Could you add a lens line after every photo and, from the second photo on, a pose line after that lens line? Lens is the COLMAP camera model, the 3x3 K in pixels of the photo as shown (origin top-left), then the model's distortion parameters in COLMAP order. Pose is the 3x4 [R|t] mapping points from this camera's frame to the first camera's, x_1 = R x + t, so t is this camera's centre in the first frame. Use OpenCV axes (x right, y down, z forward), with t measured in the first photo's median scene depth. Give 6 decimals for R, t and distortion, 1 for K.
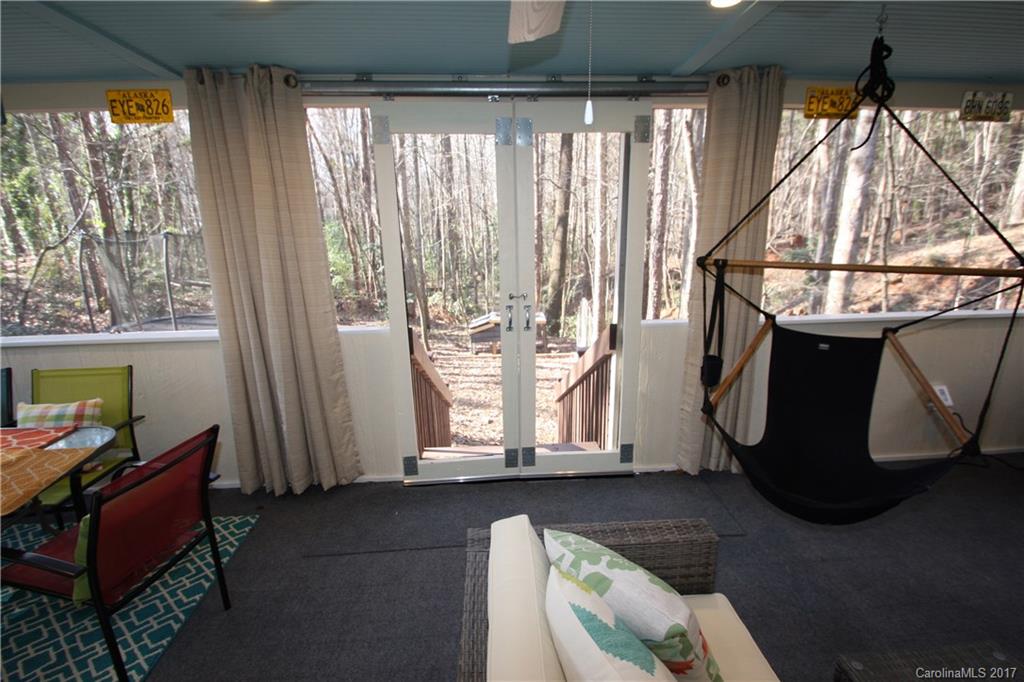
lens RADIAL K [[479.5, 0, 516.2], [0, 479.5, 350.8], [0, 0, 1]] dist [0.009452, -0.015034]
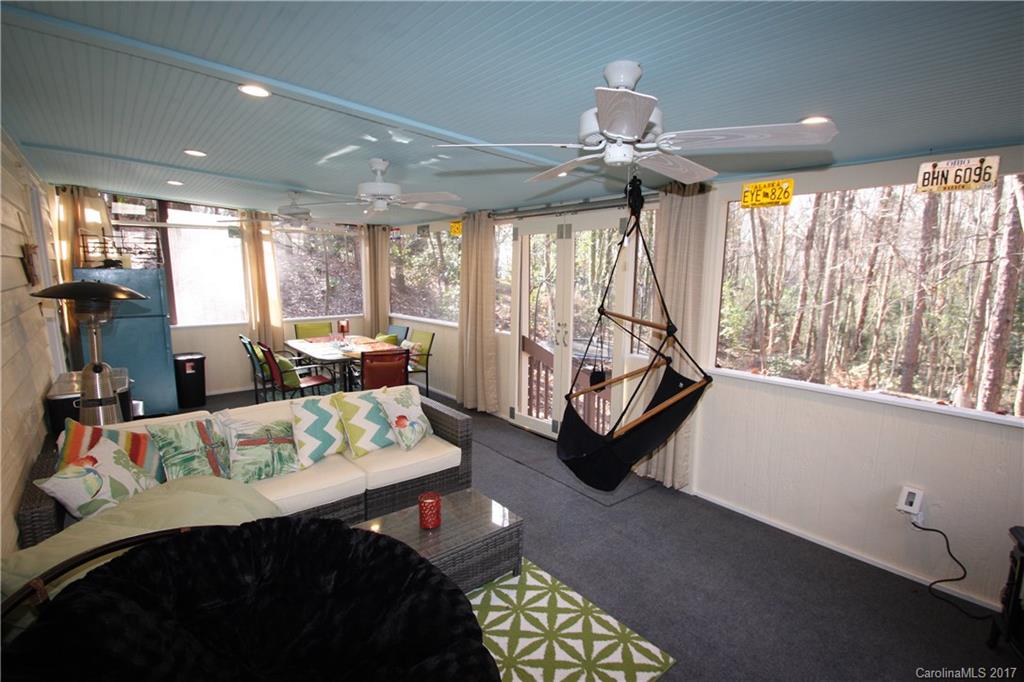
lens RADIAL K [[479.5, 0, 516.2], [0, 479.5, 350.8], [0, 0, 1]] dist [0.009452, -0.015034]
pose [[0.594012, 0.153258, -0.789723, 0.259841], [-0.239130, 0.970950, 0.008559, -0.000463], [0.768093, 0.183763, 0.613404, -0.027048]]
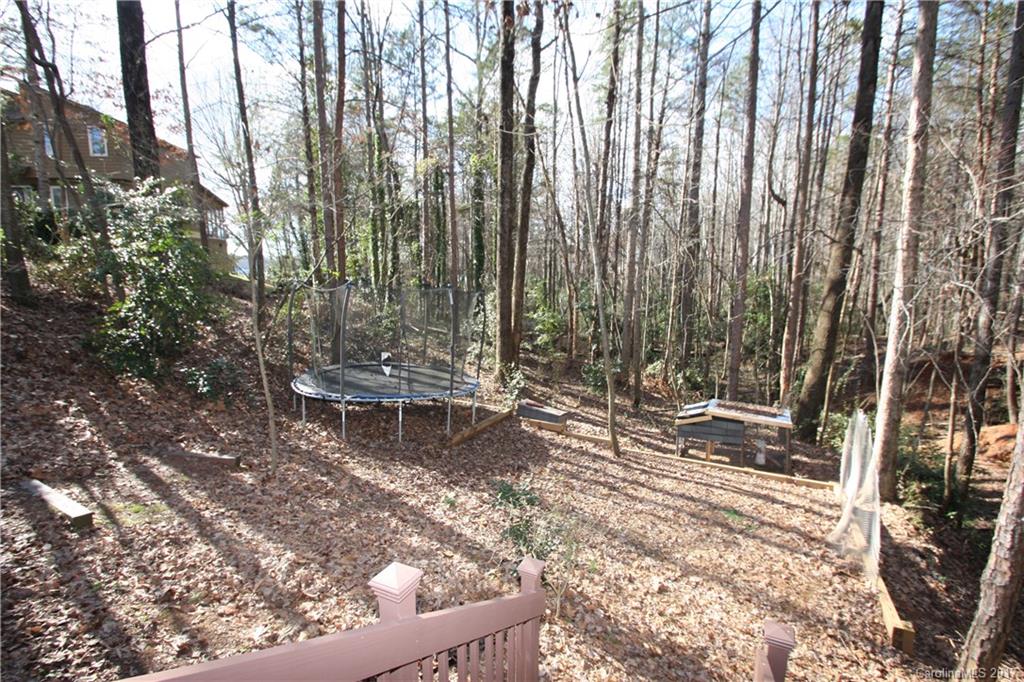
lens RADIAL K [[479.5, 0, 516.2], [0, 479.5, 350.8], [0, 0, 1]] dist [0.009452, -0.015034]
pose [[0.878127, 0.099435, -0.467980, 0.028230], [-0.153336, 0.985057, -0.078422, -0.056499], [0.453190, 0.140622, 0.880253, 0.202760]]
